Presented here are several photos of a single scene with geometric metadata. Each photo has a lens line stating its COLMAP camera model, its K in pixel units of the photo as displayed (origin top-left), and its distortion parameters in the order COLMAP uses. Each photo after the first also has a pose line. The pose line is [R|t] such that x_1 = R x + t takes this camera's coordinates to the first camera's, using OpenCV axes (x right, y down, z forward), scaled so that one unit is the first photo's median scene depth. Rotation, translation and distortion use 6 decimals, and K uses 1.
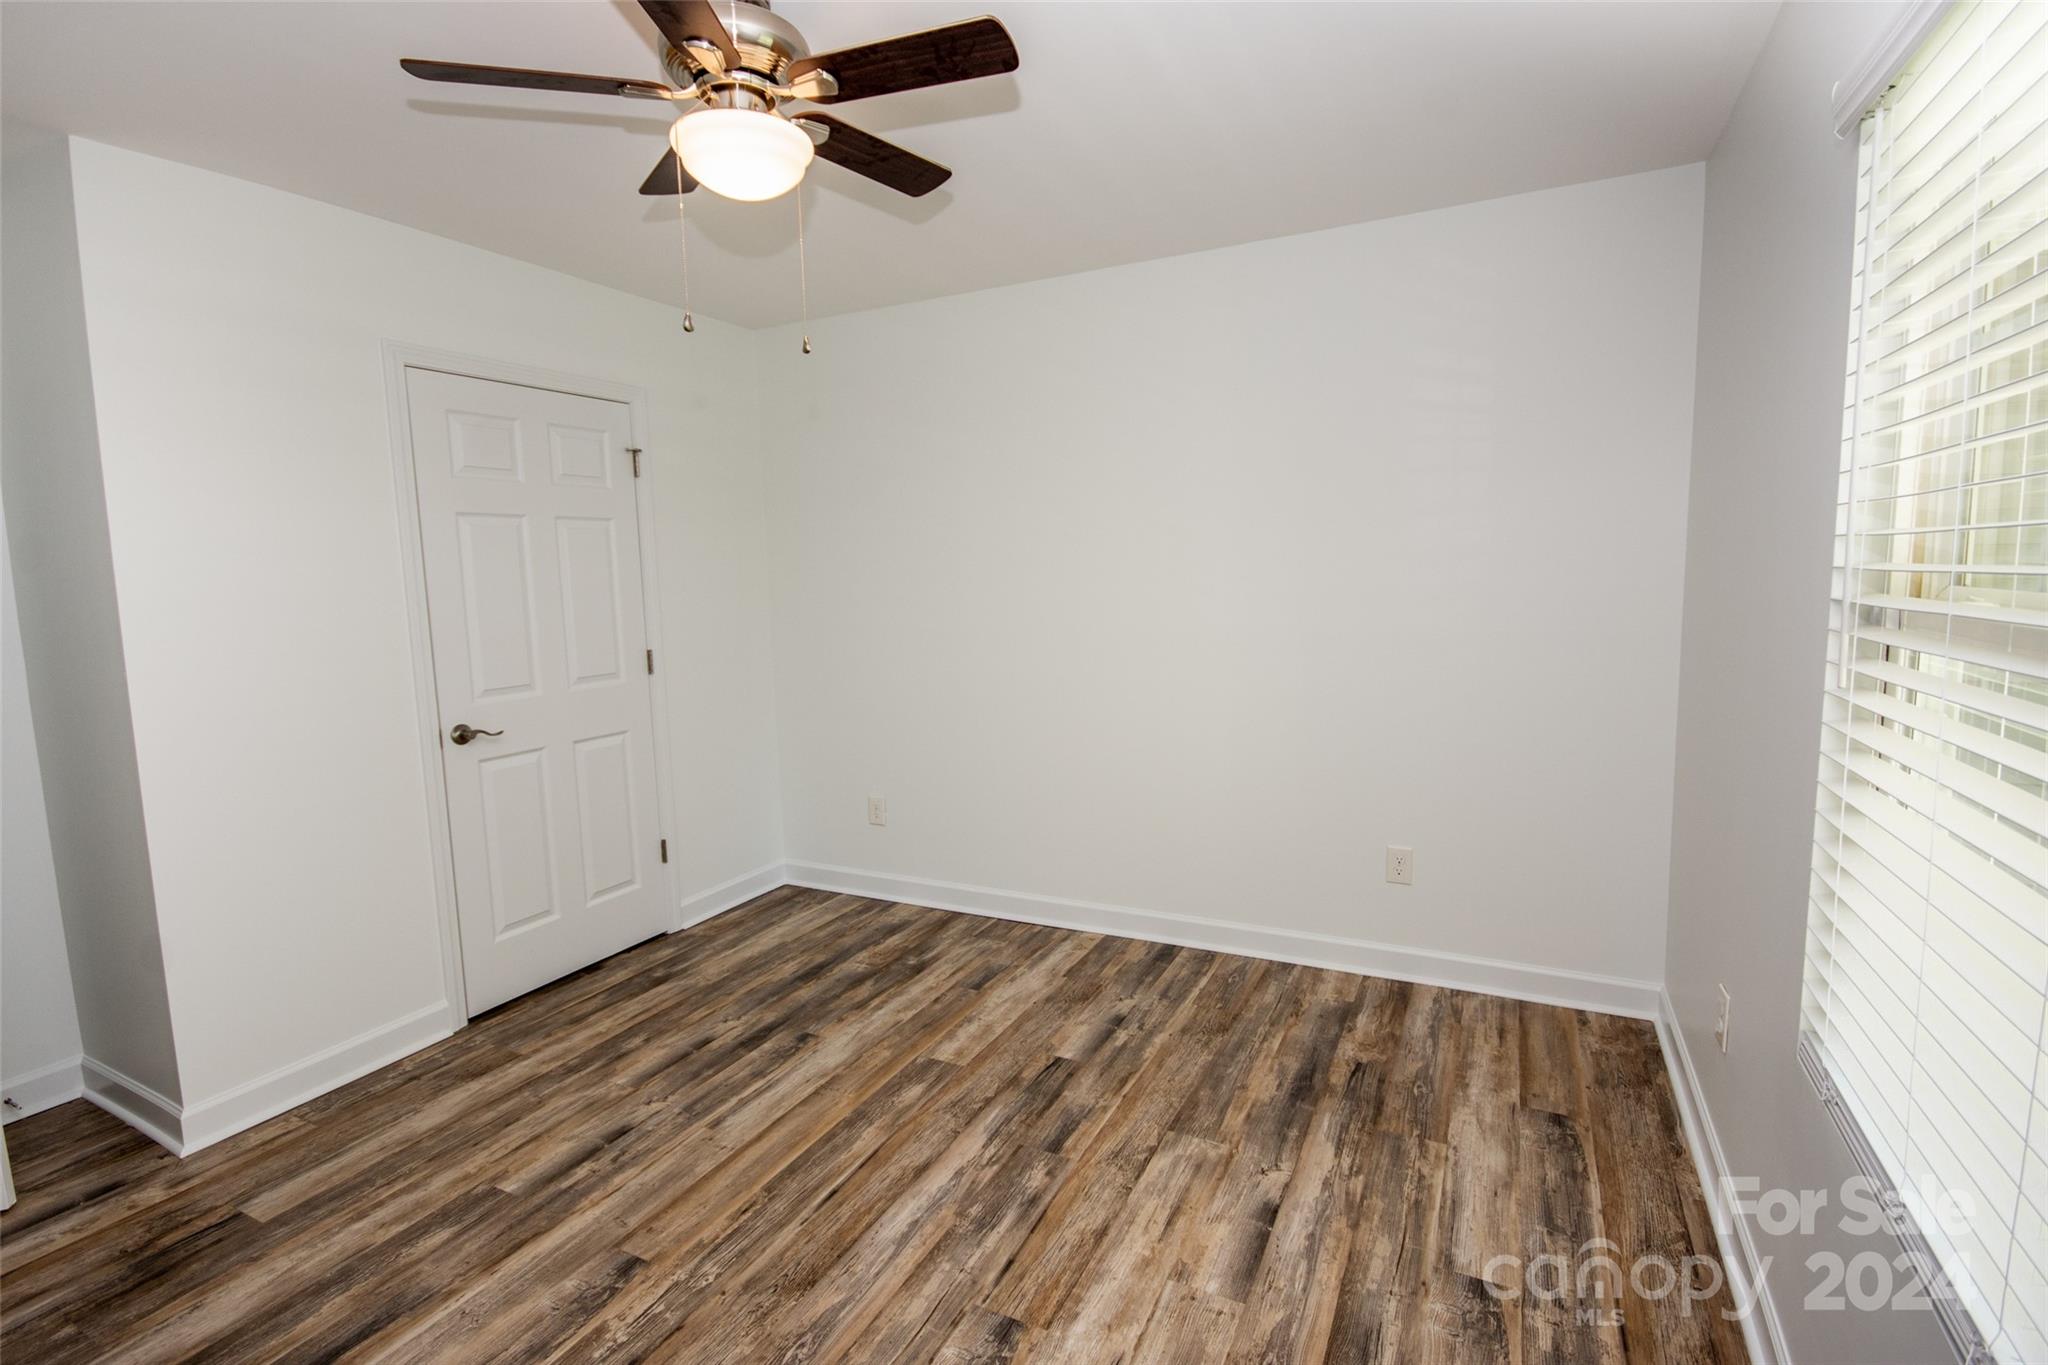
lens RADIAL K [[939.8, 0, 1038.5], [0, 939.8, 674.9], [0, 0, 1]] dist [0.006353, -0.012417]
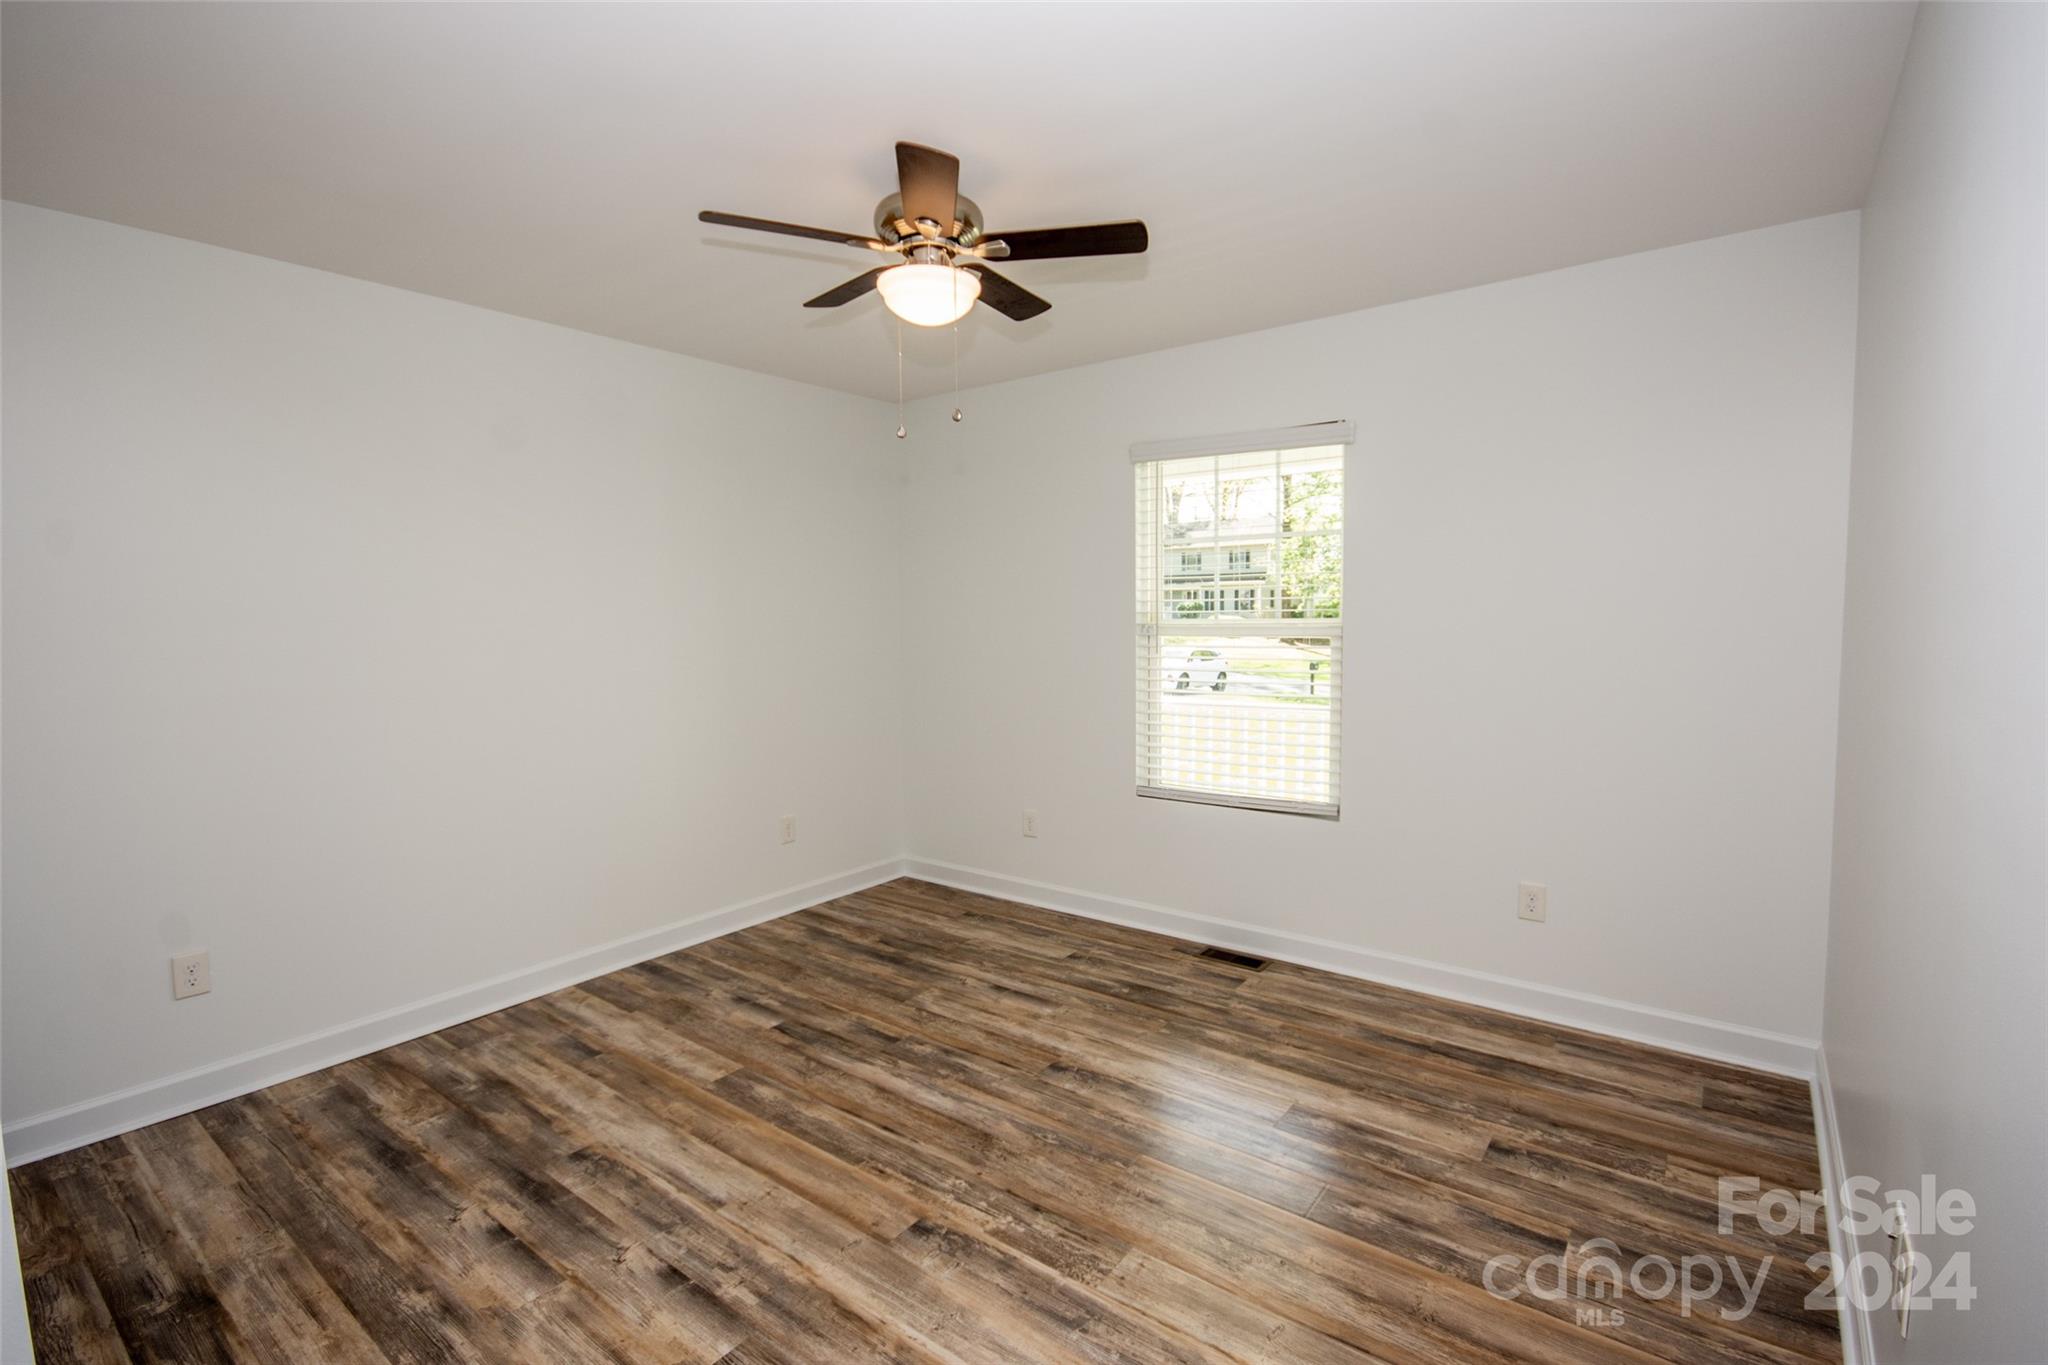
lens RADIAL K [[939.8, 0, 1038.5], [0, 939.8, 674.9], [0, 0, 1]] dist [0.006353, -0.012417]
pose [[0.176385, -0.043462, 0.983361, -1.018822], [0.115639, 0.993022, 0.023147, -0.009808], [-0.977505, 0.109632, 0.180180, 0.423679]]
